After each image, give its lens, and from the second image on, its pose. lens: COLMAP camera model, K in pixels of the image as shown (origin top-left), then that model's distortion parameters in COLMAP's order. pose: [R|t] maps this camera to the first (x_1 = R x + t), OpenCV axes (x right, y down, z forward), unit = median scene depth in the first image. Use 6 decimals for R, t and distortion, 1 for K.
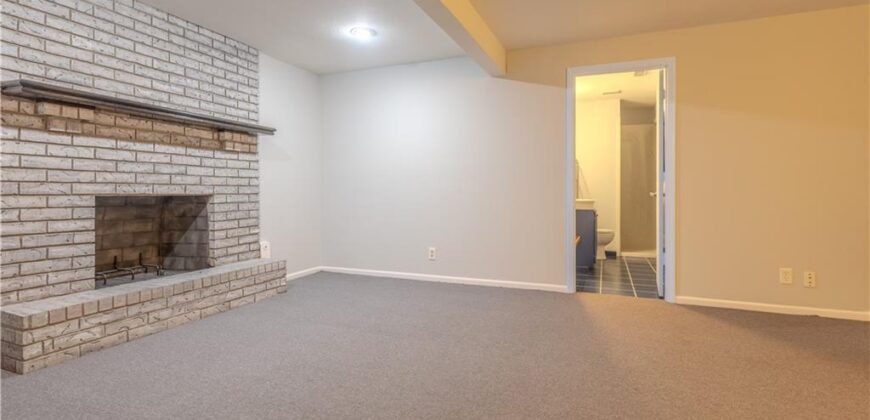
lens RADIAL K [[417.5, 0, 442.1], [0, 417.5, 194.4], [0, 0, 1]] dist [0.002326, -0.000424]
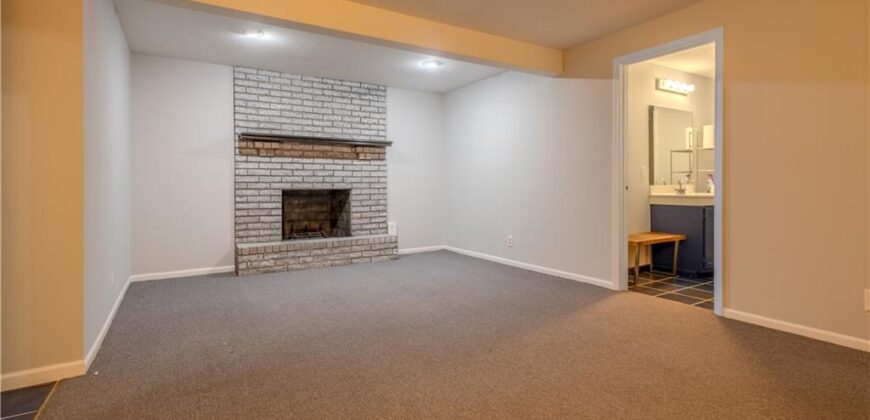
lens RADIAL K [[417.5, 0, 427.8], [0, 417.5, 187.9], [0, 0, 1]] dist [0.002326, -0.000424]
pose [[0.794017, -0.001489, -0.607893, 0.644516], [0.001264, 0.999999, -0.000799, -0.001385], [0.607894, -0.000134, 0.794018, -0.042248]]
